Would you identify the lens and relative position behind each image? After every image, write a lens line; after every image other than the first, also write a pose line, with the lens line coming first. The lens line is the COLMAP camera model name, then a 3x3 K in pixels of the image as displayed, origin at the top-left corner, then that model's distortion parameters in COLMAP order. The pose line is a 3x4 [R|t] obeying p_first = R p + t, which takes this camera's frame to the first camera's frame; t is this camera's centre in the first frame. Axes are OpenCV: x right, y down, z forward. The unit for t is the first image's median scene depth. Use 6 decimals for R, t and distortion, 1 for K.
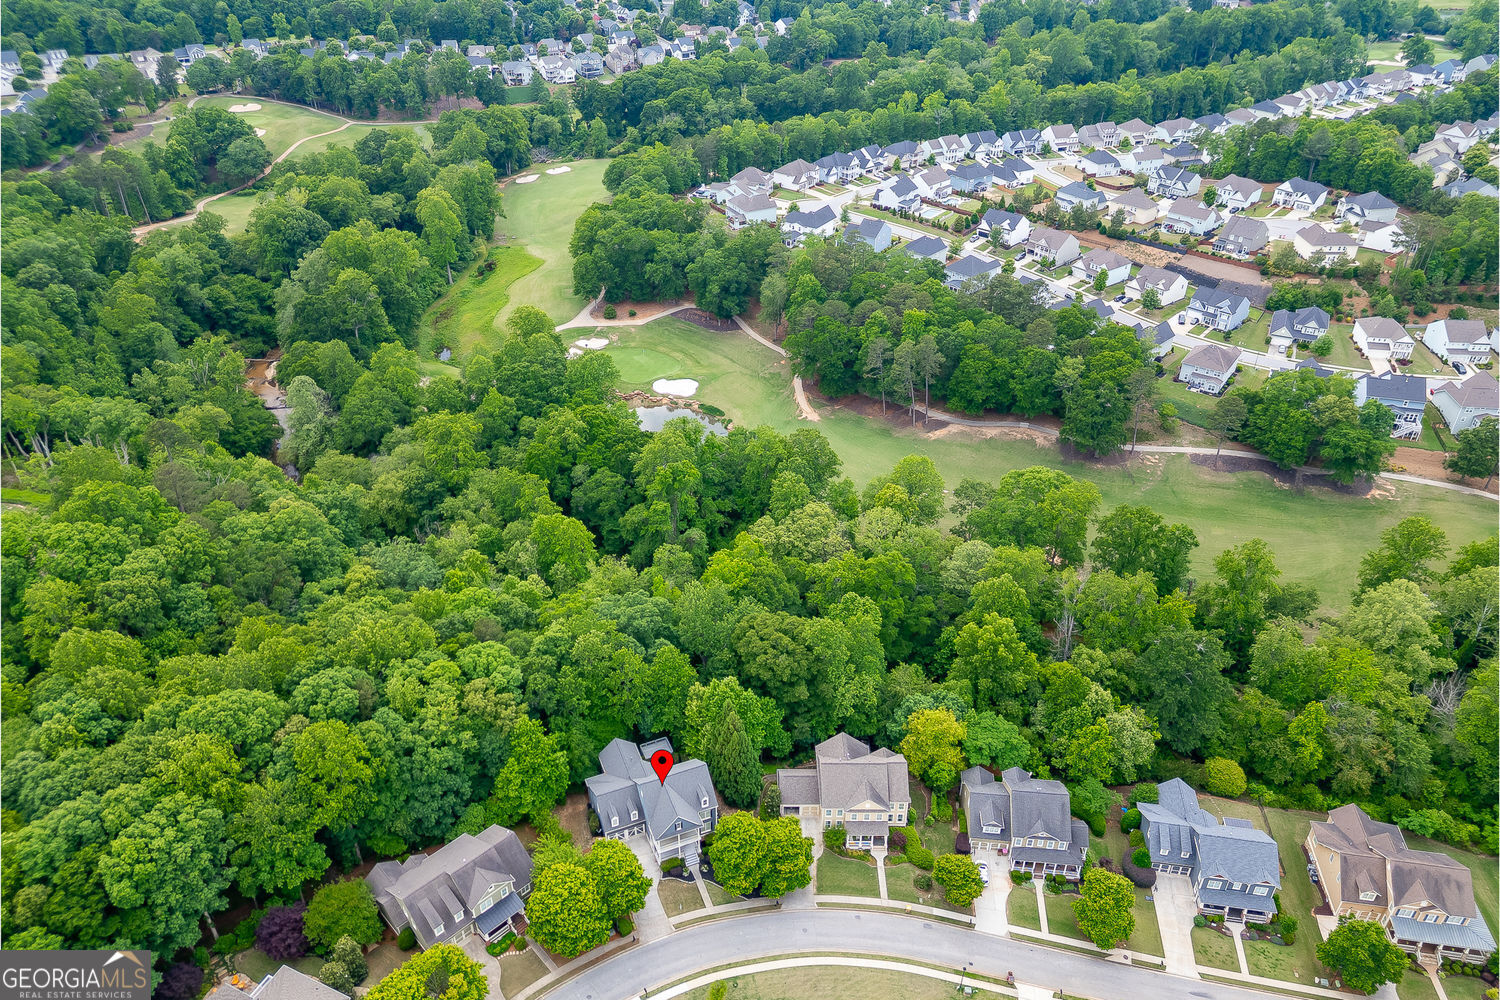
lens RADIAL K [[1030.1, 0, 750.0], [0, 1030.1, 500.0], [0, 0, 1]] dist [0.035124, -0.006315]
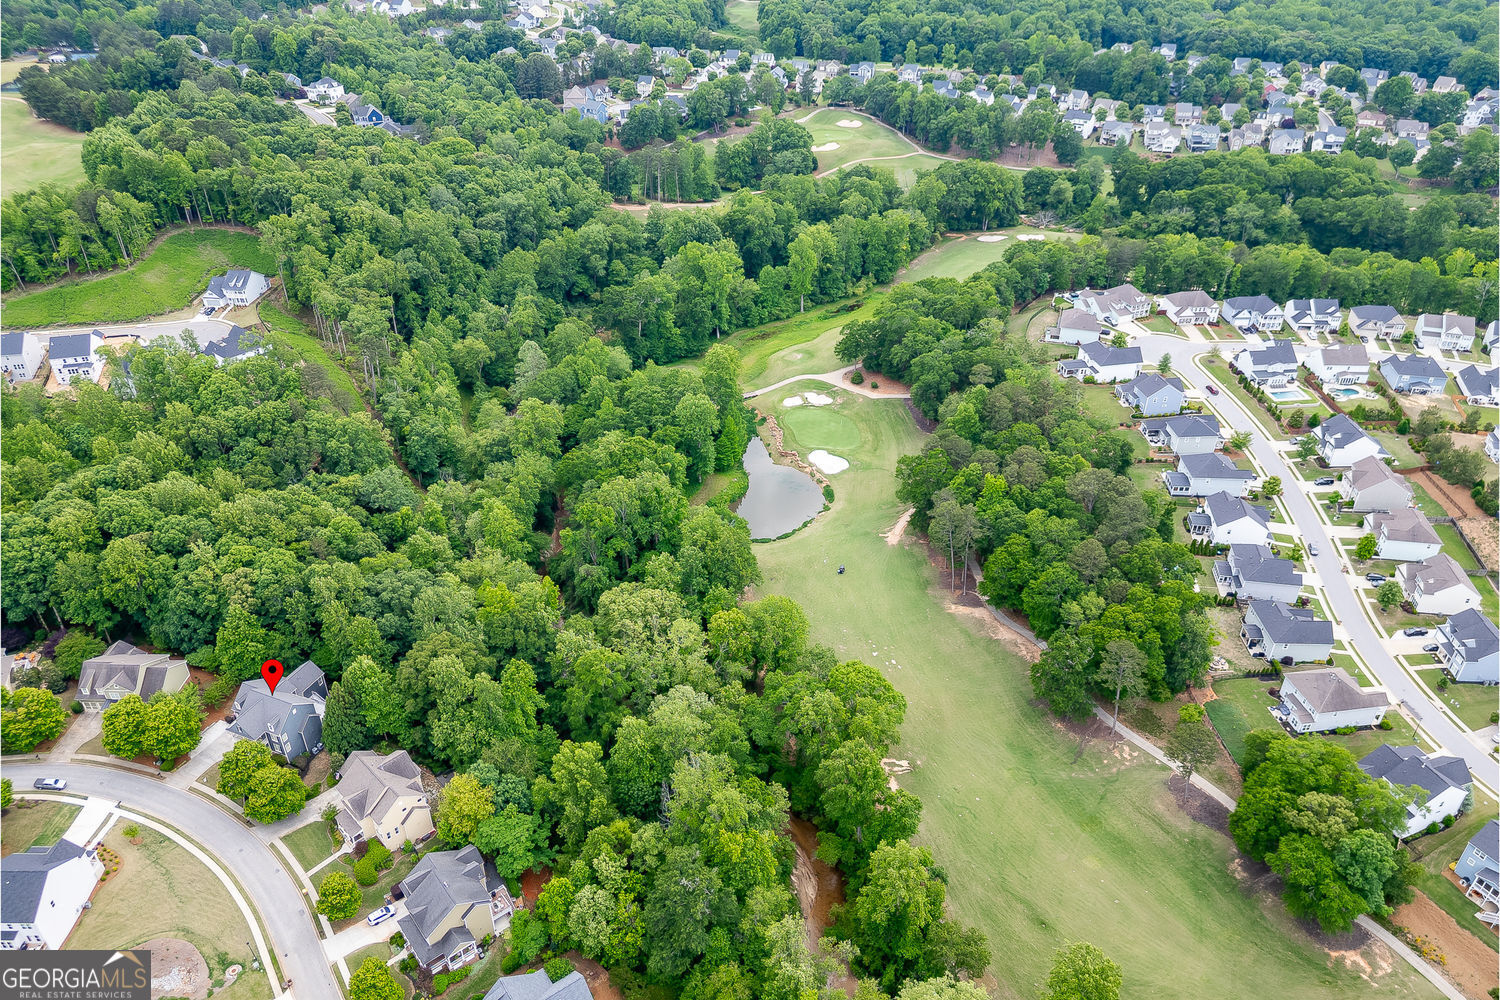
lens RADIAL K [[1030.1, 0, 750.0], [0, 1030.1, 500.0], [0, 0, 1]] dist [0.035124, -0.006315]
pose [[0.706998, 0.391960, -0.588660, 0.449641], [-0.395822, 0.909090, 0.129925, -0.161462], [0.586071, 0.141148, 0.797871, 0.120306]]
